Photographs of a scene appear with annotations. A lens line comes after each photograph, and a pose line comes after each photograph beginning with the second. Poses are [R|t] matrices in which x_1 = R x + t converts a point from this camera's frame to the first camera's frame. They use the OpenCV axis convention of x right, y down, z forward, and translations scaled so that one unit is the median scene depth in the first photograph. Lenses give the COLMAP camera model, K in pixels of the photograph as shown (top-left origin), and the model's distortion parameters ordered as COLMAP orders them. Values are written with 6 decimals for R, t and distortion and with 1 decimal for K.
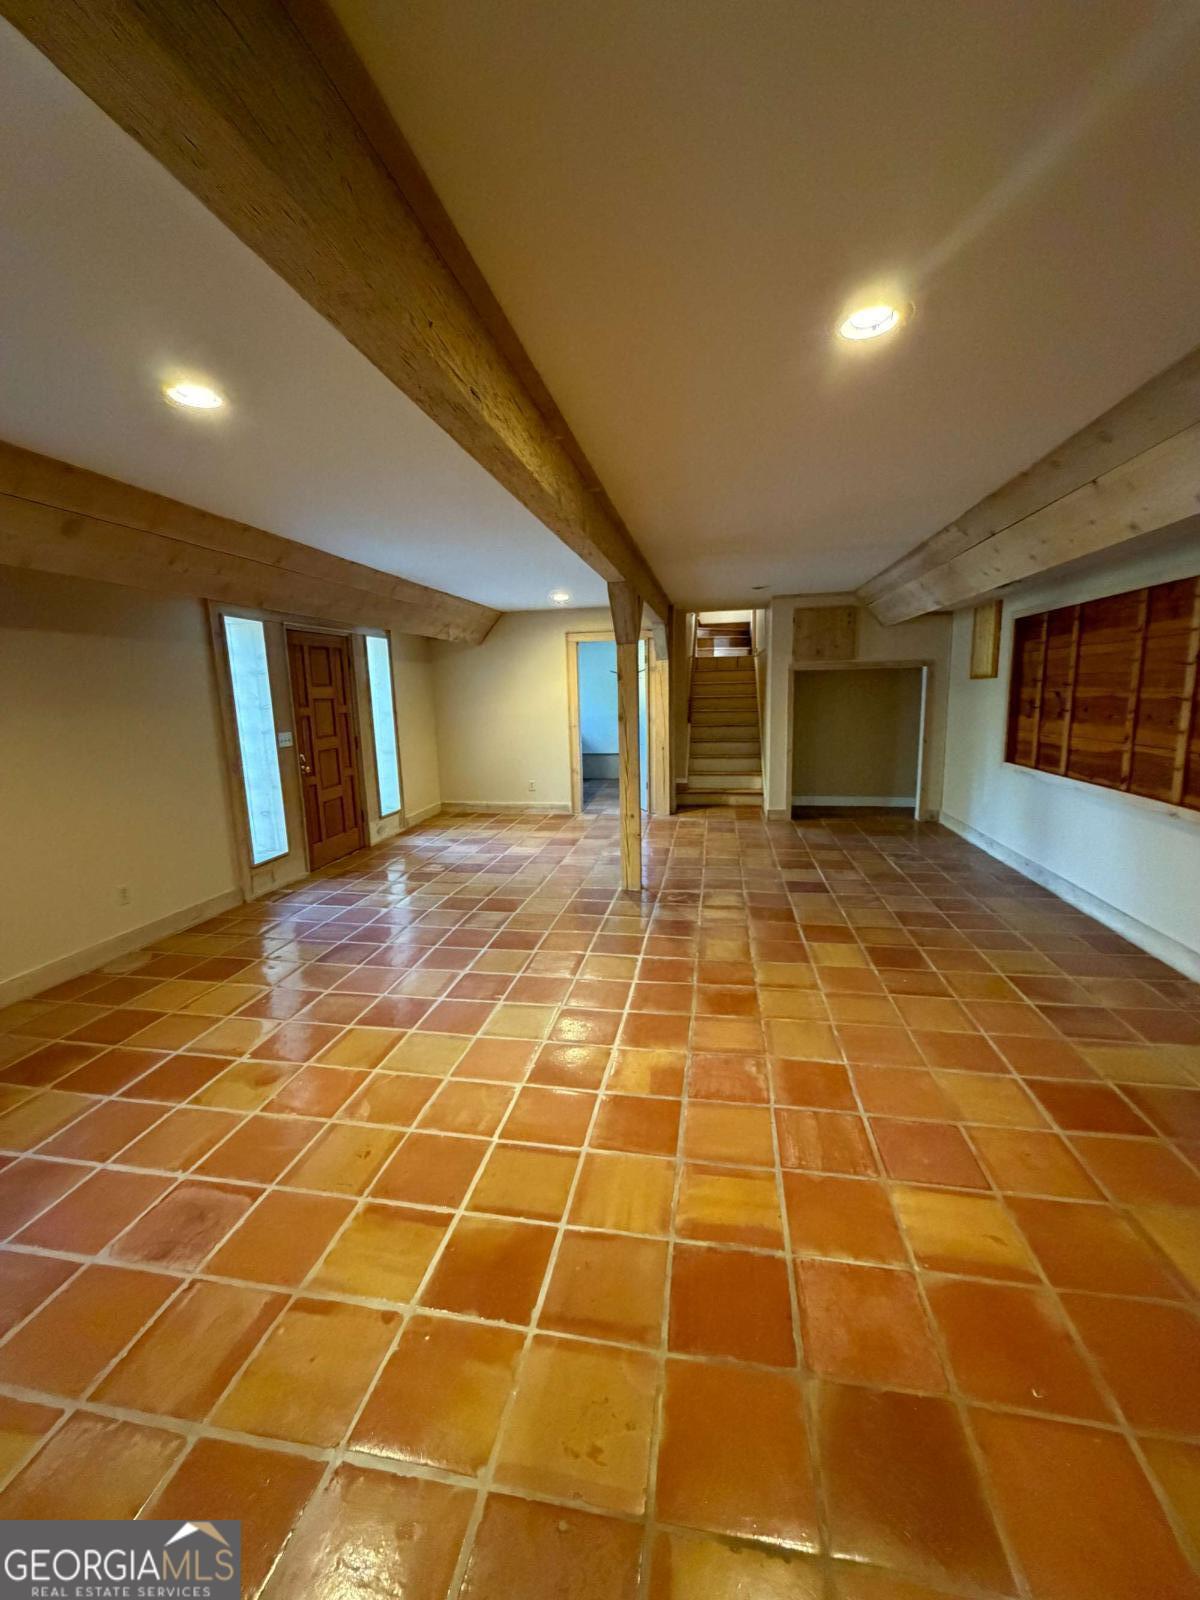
lens RADIAL K [[639.5, 0, 605.6], [0, 639.5, 792.9], [0, 0, 1]] dist [-0.001282, 0.000847]
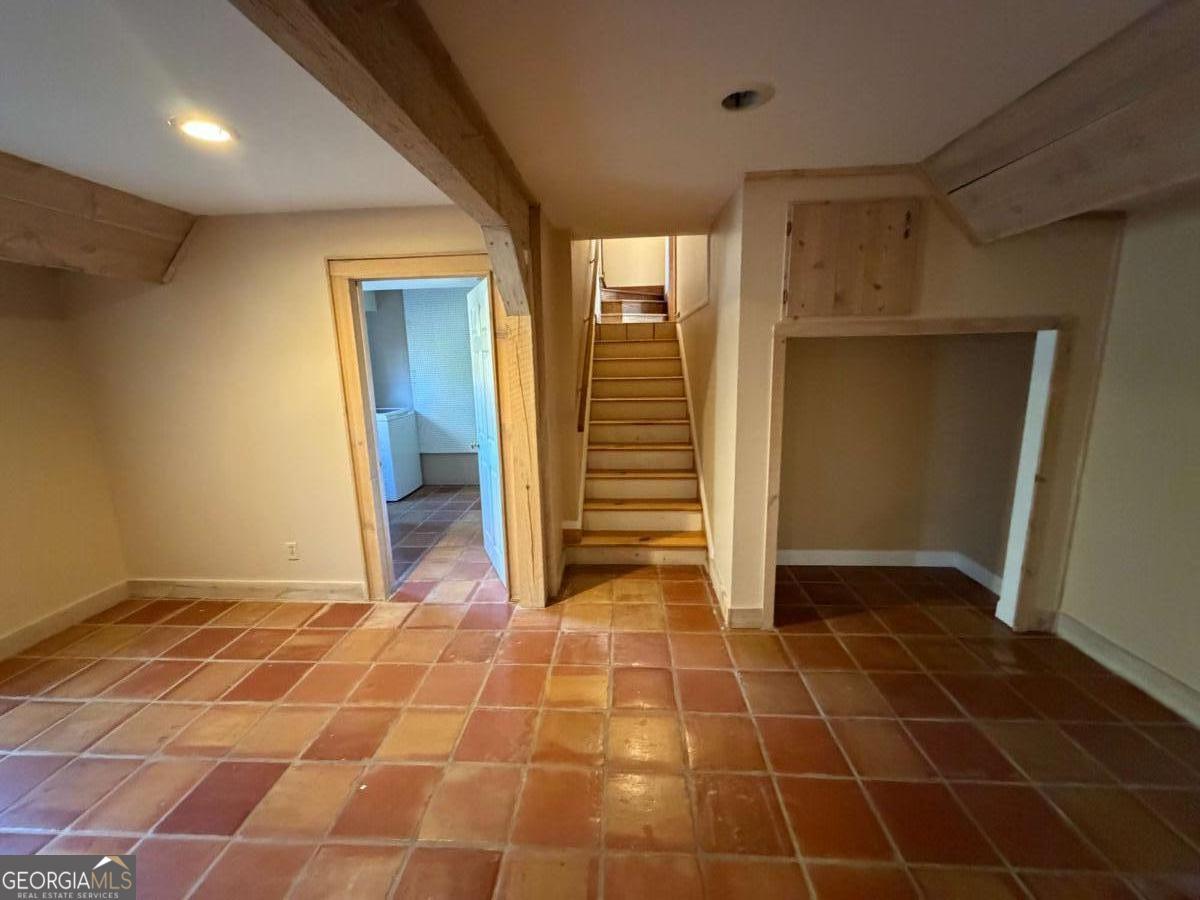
lens RADIAL K [[479.6, 0, 602.1], [0, 479.6, 438.9], [0, 0, 1]] dist [-0.001282, 0.000847]
pose [[0.993878, -0.008922, 0.110120, 0.101883], [0.011661, 0.999638, -0.024252, -0.093802], [-0.109864, 0.025388, 0.993622, 0.573296]]
